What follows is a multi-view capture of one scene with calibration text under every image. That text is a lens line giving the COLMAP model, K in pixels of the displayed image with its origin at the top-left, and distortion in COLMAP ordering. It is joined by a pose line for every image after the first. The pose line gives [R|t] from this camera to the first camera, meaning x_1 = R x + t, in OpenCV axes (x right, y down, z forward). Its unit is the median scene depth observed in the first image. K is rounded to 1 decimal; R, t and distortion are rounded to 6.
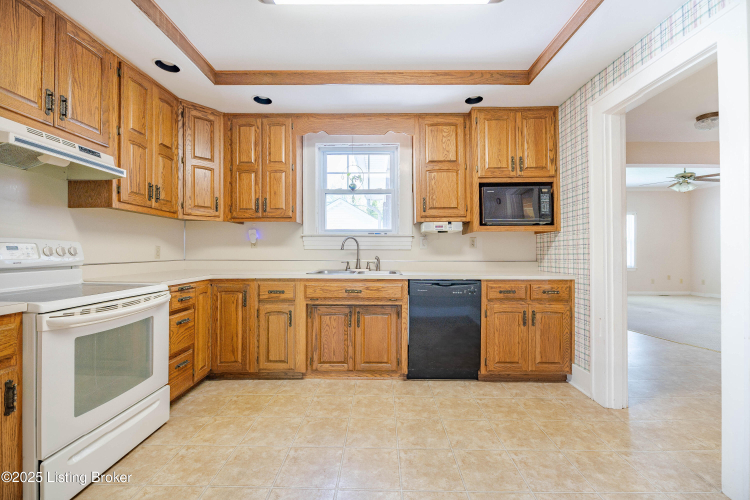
lens RADIAL K [[308.0, 0, 379.0], [0, 308.0, 250.9], [0, 0, 1]] dist [-0.002122, -0.002844]
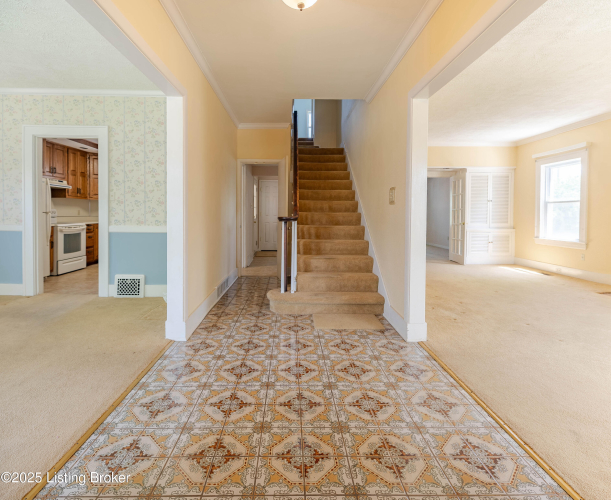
lens RADIAL K [[312.7, 0, 290.6], [0, 312.7, 221.2], [0, 0, 1]] dist [-0.013872, 0.000133]
pose [[0.999815, 0.005087, 0.018544, 1.002793], [-0.005554, 0.999665, 0.025260, -0.001218], [-0.018410, -0.025358, 0.999509, -1.642448]]
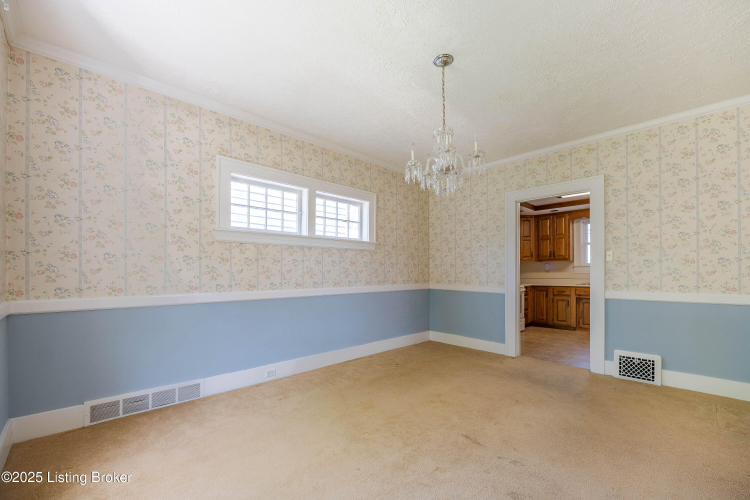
lens RADIAL K [[308.0, 0, 379.4], [0, 308.0, 273.2], [0, 0, 1]] dist [-0.002122, -0.002844]
pose [[0.696777, -0.006693, -0.717256, 0.394292], [0.006736, 0.999973, -0.002787, -0.011859], [0.717256, -0.002889, 0.696804, -1.673427]]
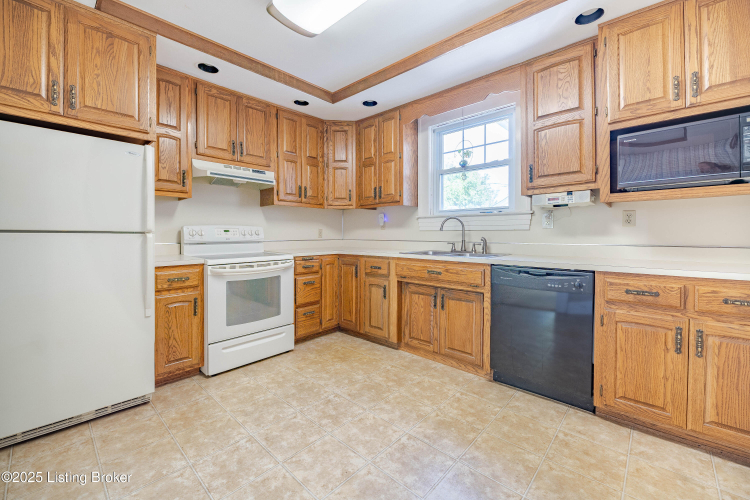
lens RADIAL K [[308.0, 0, 365.2], [0, 308.0, 236.0], [0, 0, 1]] dist [-0.002122, -0.002844]
pose [[0.729966, 0.002671, -0.683478, 0.426807], [0.002922, 0.999971, 0.007028, 0.007202], [0.683477, -0.007127, 0.729937, 0.134569]]
